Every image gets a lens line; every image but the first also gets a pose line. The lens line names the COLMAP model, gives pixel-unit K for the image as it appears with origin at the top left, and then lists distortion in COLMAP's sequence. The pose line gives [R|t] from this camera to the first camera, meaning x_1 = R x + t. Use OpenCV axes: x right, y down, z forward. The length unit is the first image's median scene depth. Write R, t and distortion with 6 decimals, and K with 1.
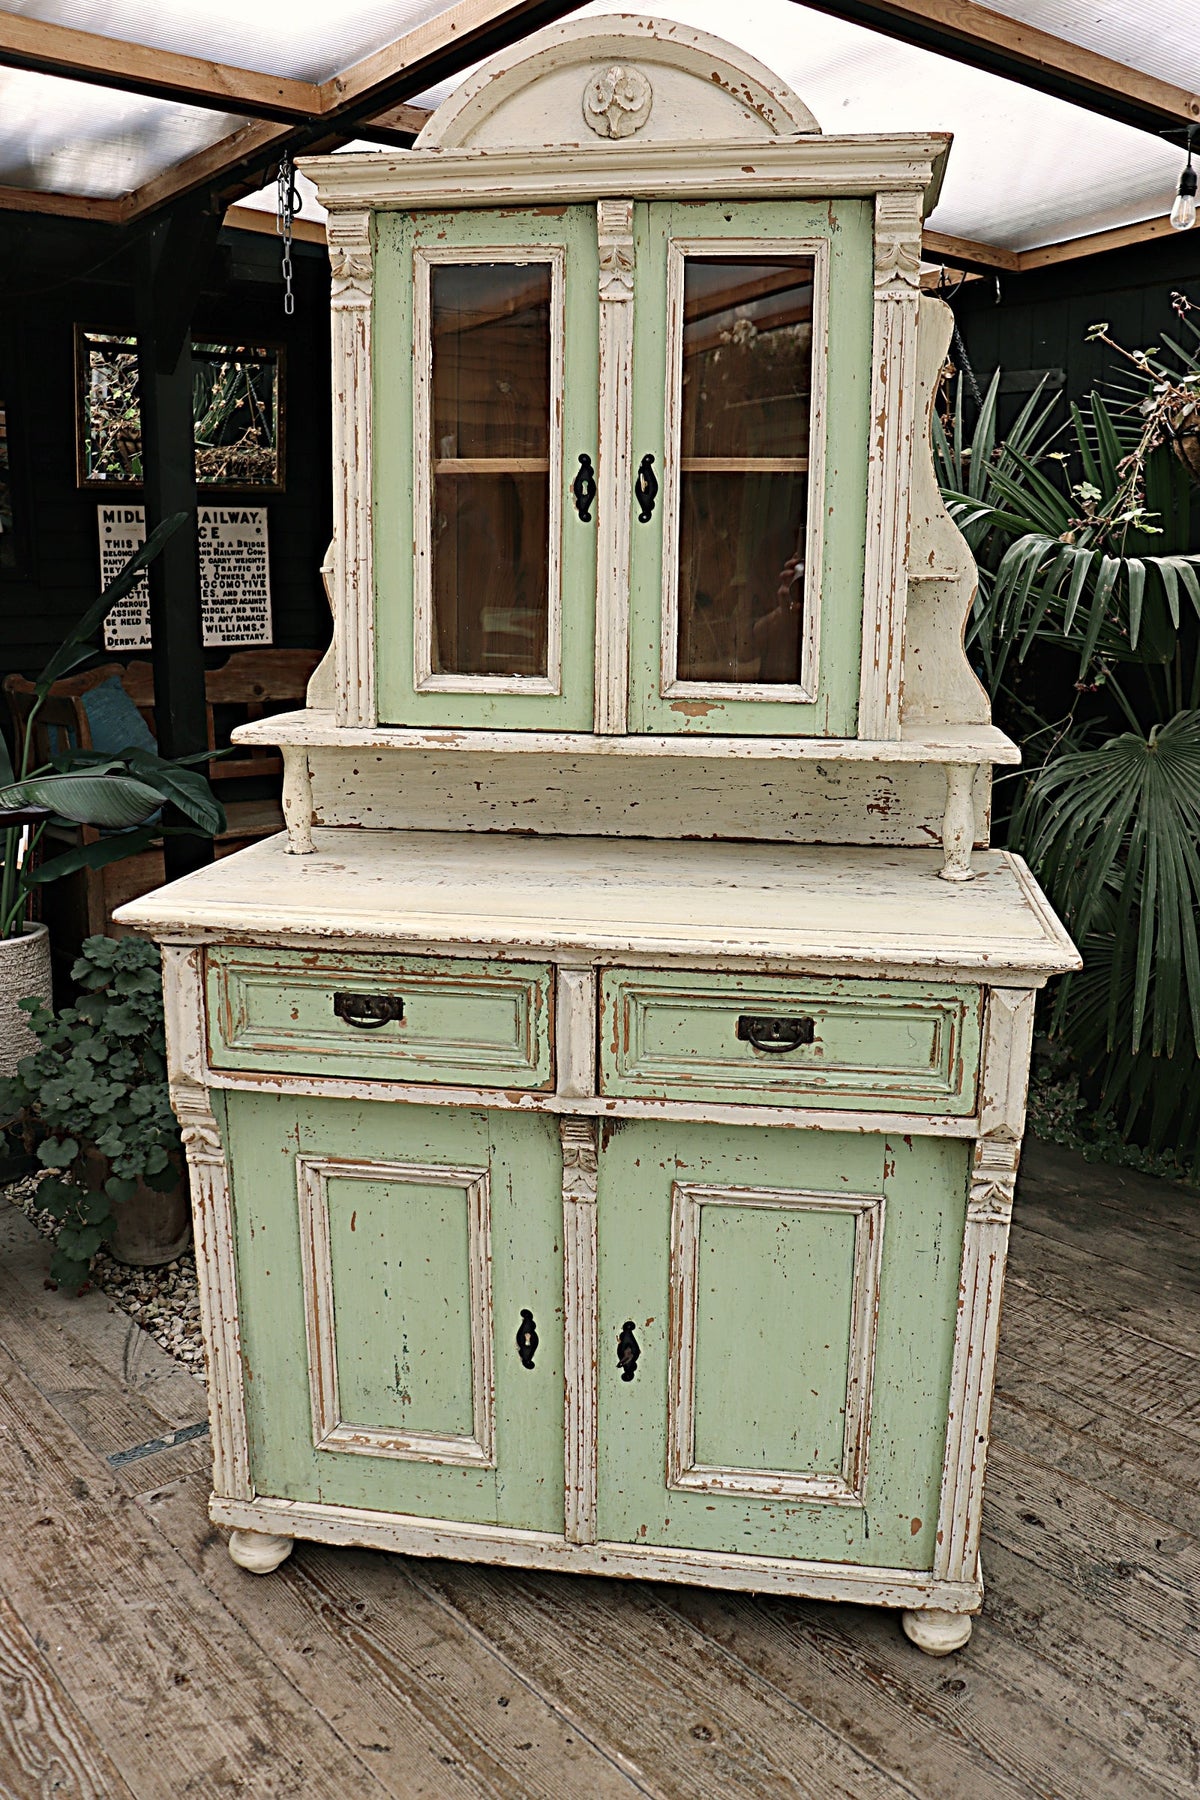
lens RADIAL K [[1482.5, 0, 605.8], [0, 1482.5, 894.5], [0, 0, 1]] dist [-0.179035, 0.161288]
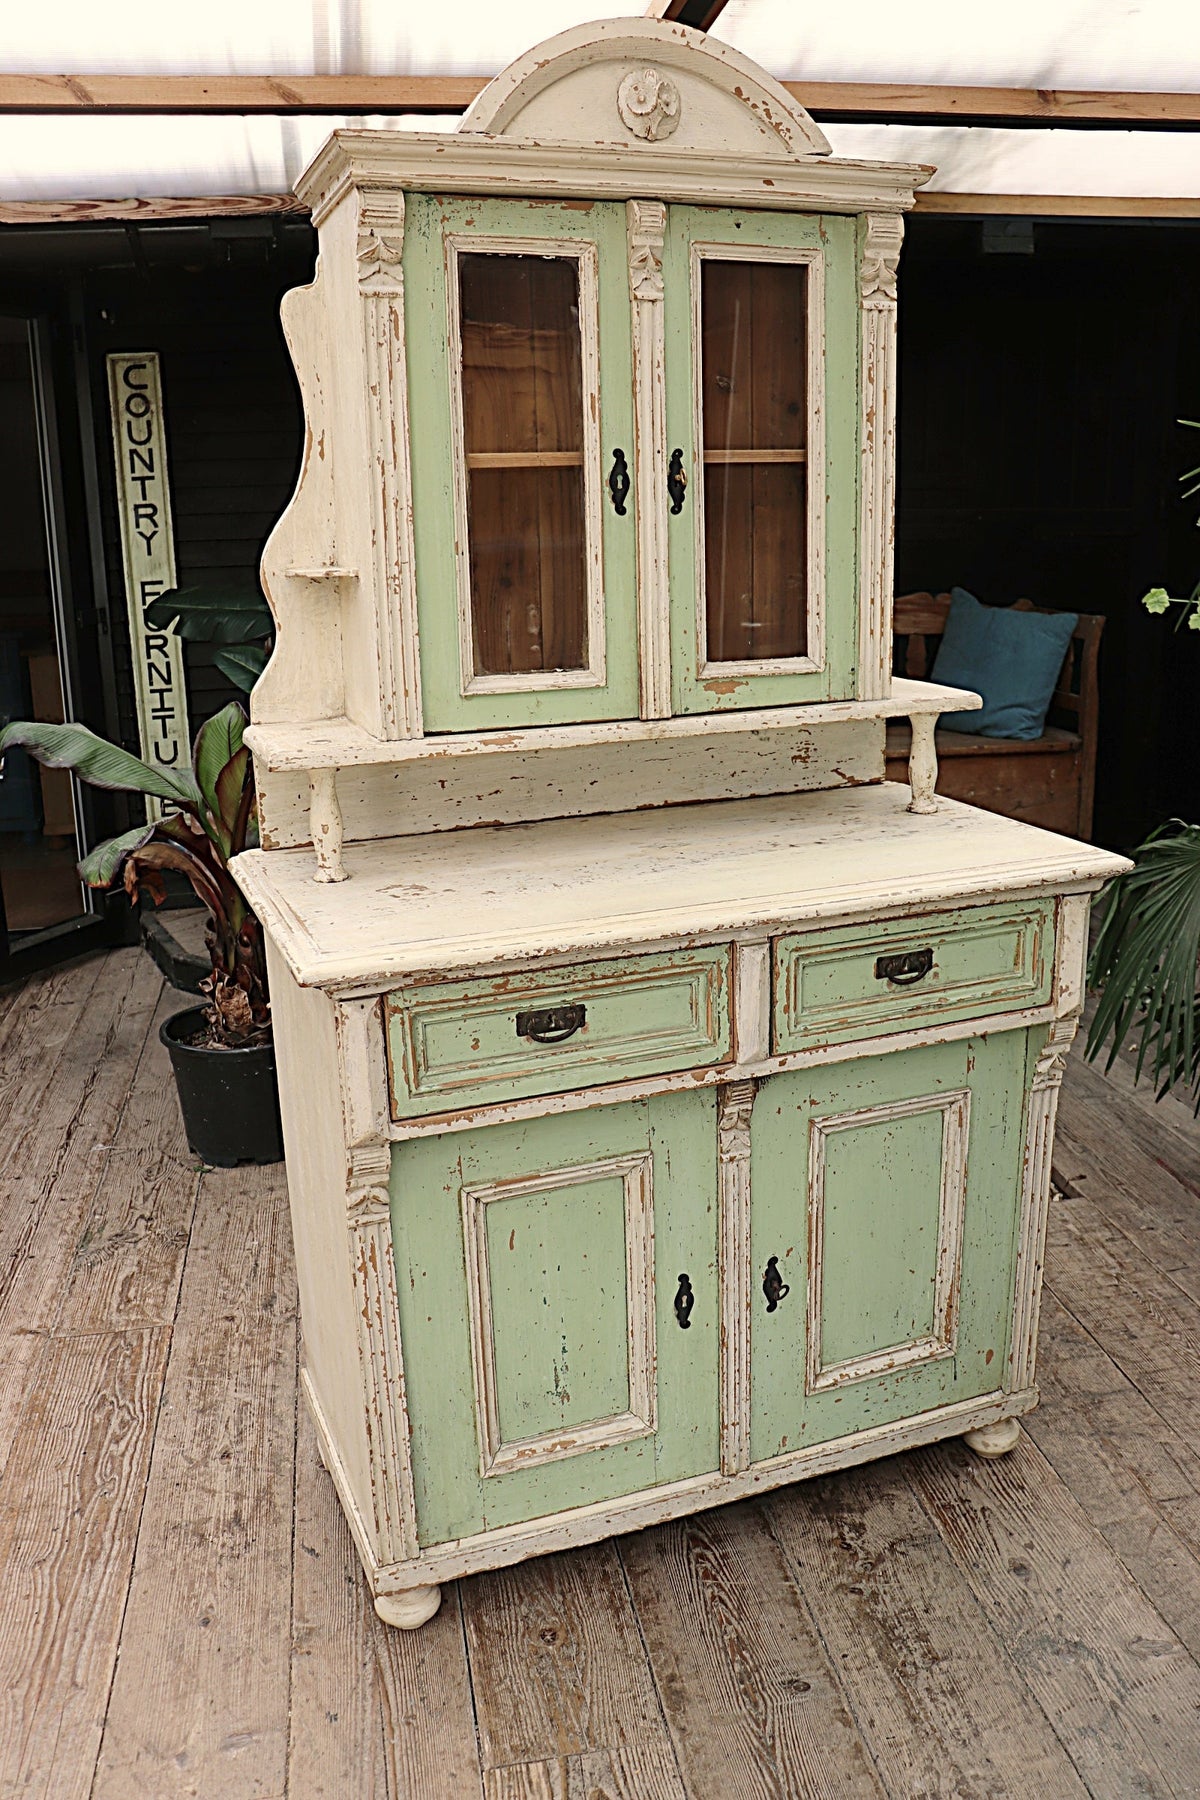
lens RADIAL K [[1482.5, 0, 600.2], [0, 1482.5, 897.0], [0, 0, 1]] dist [-0.179035, 0.161288]
pose [[0.861681, -0.164338, 0.480103, -0.590477], [0.140824, 0.986389, 0.084890, -0.084280], [-0.487519, -0.005538, 0.873095, 0.117752]]
